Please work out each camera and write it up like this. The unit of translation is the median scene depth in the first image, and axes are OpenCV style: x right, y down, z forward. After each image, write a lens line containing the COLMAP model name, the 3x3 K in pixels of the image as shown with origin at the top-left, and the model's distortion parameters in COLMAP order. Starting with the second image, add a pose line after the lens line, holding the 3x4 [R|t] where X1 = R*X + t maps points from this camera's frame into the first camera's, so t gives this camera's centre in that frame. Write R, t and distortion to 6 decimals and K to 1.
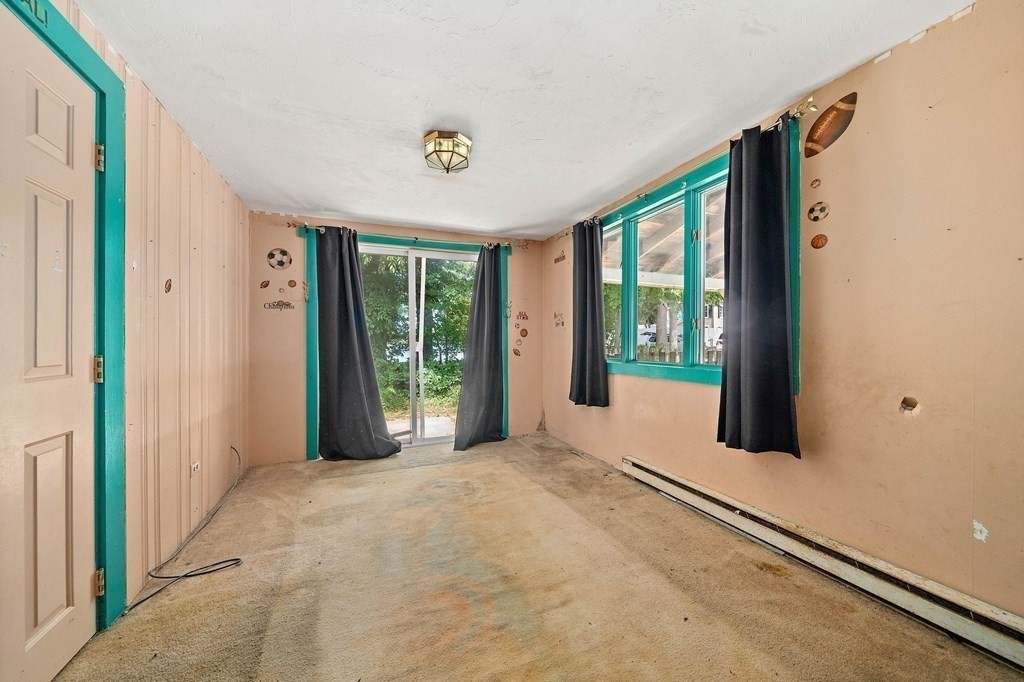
lens RADIAL K [[361.9, 0, 511.6], [0, 361.9, 342.4], [0, 0, 1]] dist [-0.007900, -0.000088]
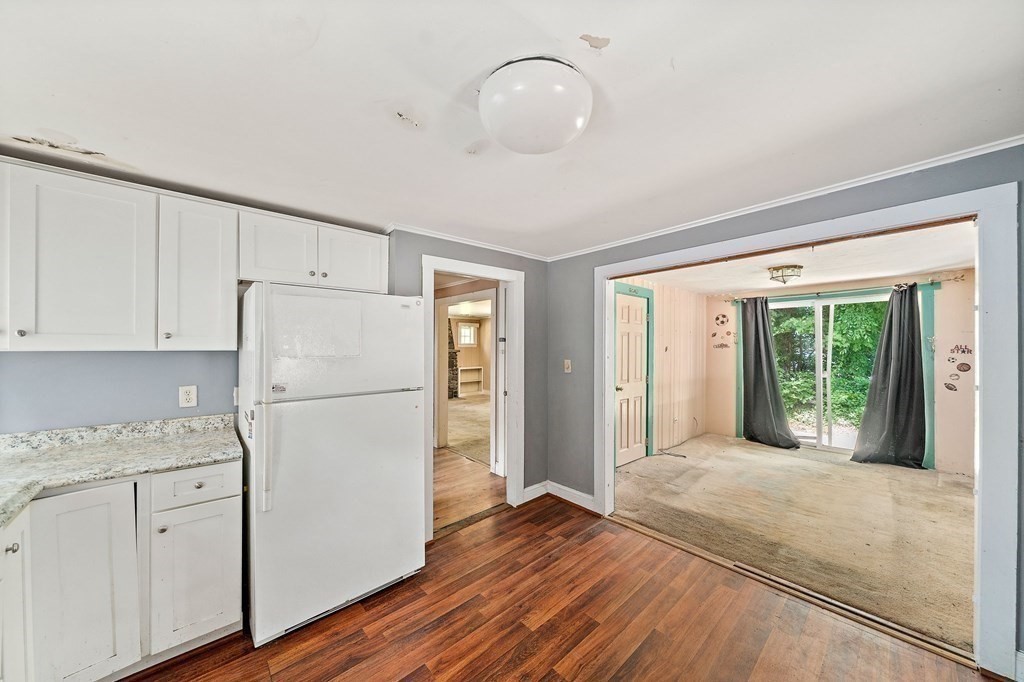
lens RADIAL K [[361.9, 0, 503.7], [0, 361.9, 345.6], [0, 0, 1]] dist [-0.007900, -0.000088]
pose [[0.316643, 0.003530, -0.948538, 0.738986], [-0.004099, 0.999989, 0.002353, -0.109892], [0.948536, 0.003143, 0.316654, -0.611979]]
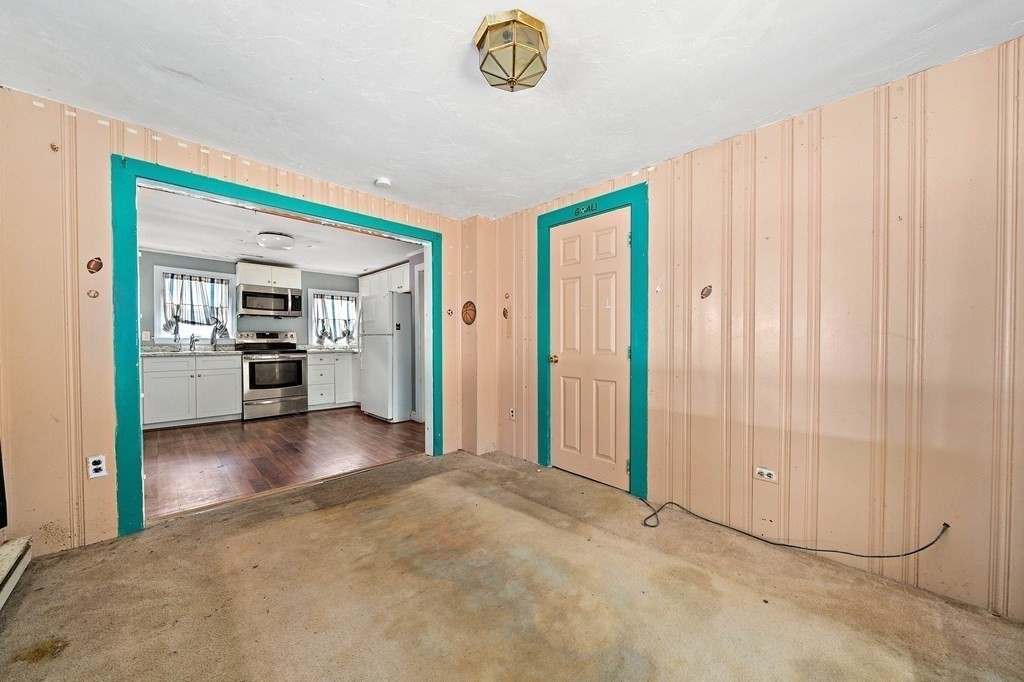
lens RADIAL K [[361.9, 0, 510.4], [0, 361.9, 342.3], [0, 0, 1]] dist [-0.007900, -0.000088]
pose [[-0.933005, 0.013002, -0.359629, 0.046479], [0.007378, 0.999828, 0.017006, -0.008939], [0.359788, 0.013213, -0.932941, 1.120103]]
